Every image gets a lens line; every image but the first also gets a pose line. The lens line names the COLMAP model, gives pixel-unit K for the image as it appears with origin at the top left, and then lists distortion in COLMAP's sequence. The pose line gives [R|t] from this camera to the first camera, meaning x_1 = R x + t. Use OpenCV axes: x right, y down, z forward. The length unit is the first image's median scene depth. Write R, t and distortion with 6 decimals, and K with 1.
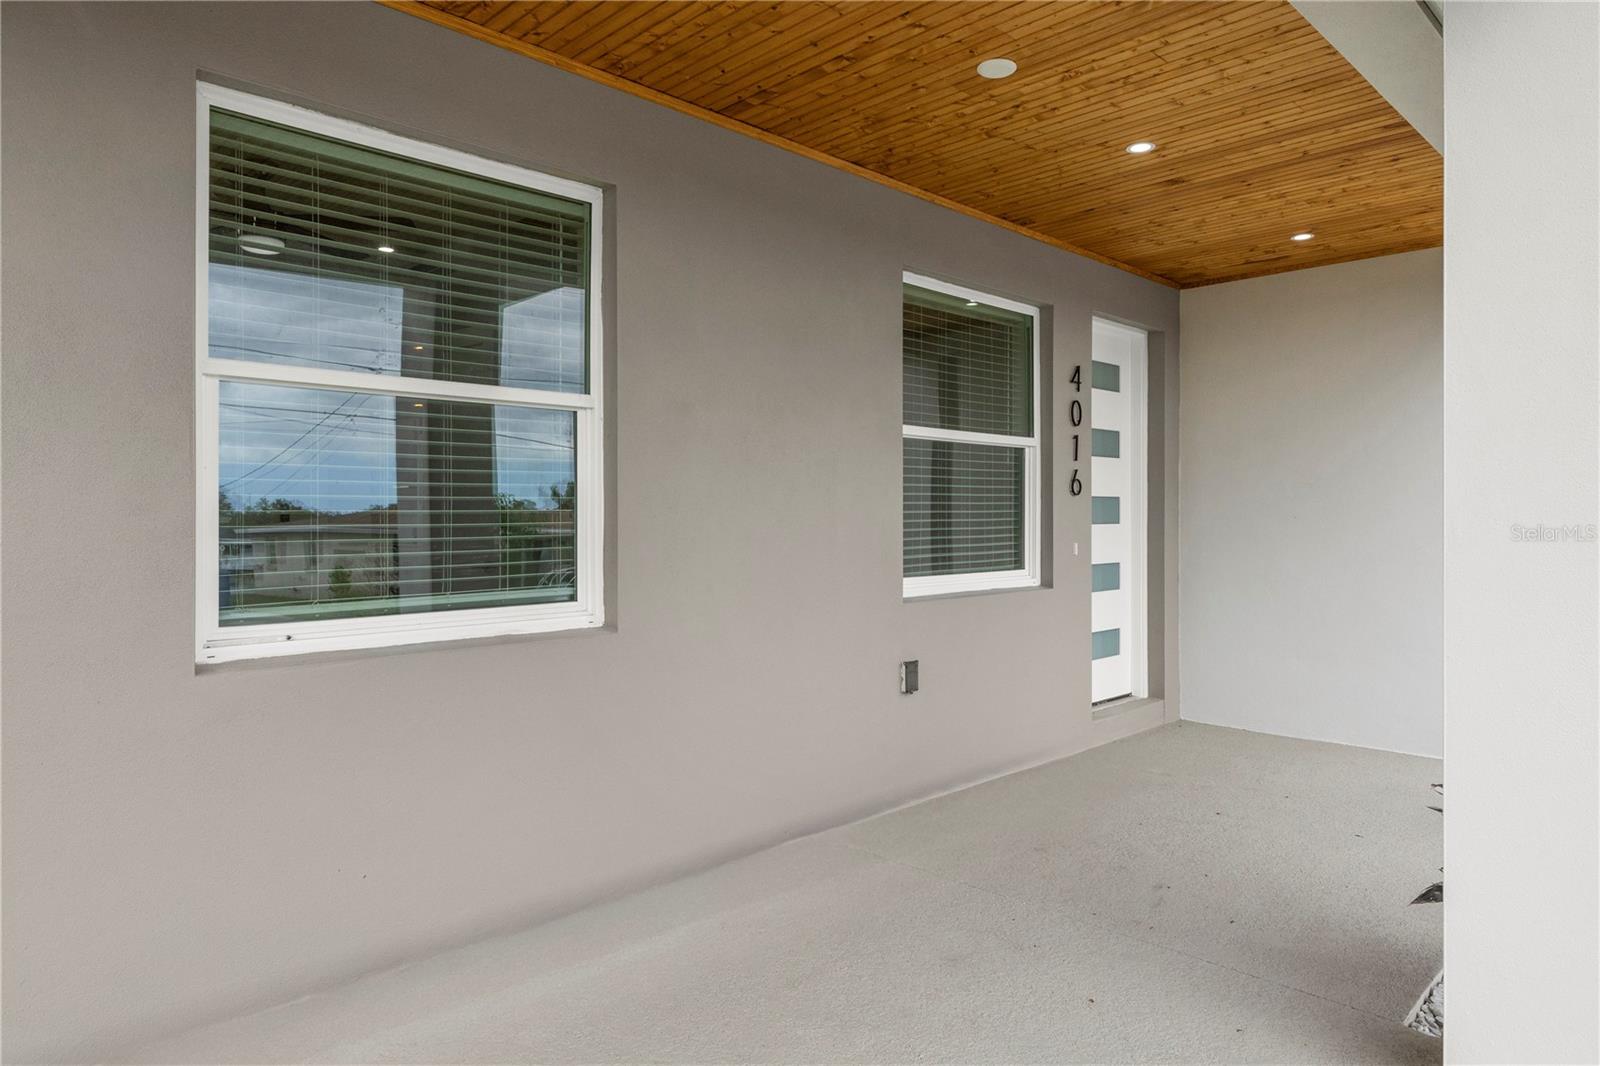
lens RADIAL K [[1022.4, 0, 794.7], [0, 1022.4, 524.3], [0, 0, 1]] dist [0.029348, 0.001610]
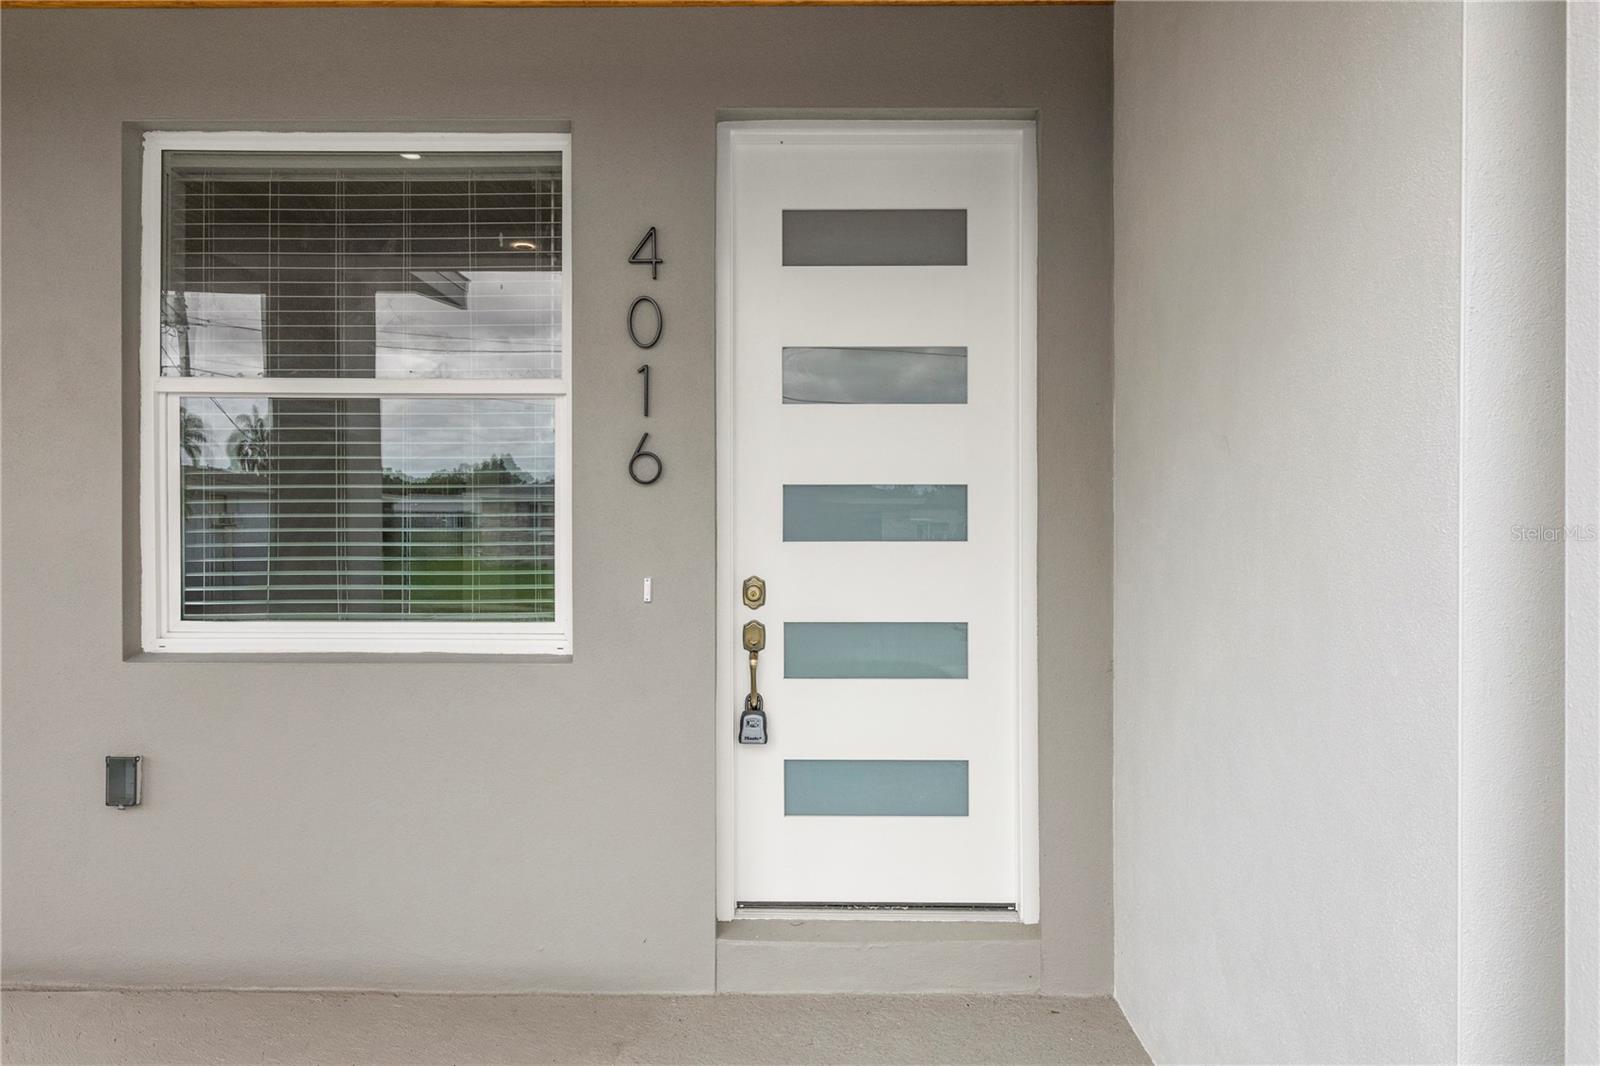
lens RADIAL K [[1022.4, 0, 799.8], [0, 1022.4, 533.3], [0, 0, 1]] dist [0.029348, 0.001610]
pose [[0.692137, 0.011114, -0.721681, 0.694687], [-0.009711, 0.999934, 0.006086, -0.007799], [0.721701, 0.002796, 0.692199, 0.704122]]
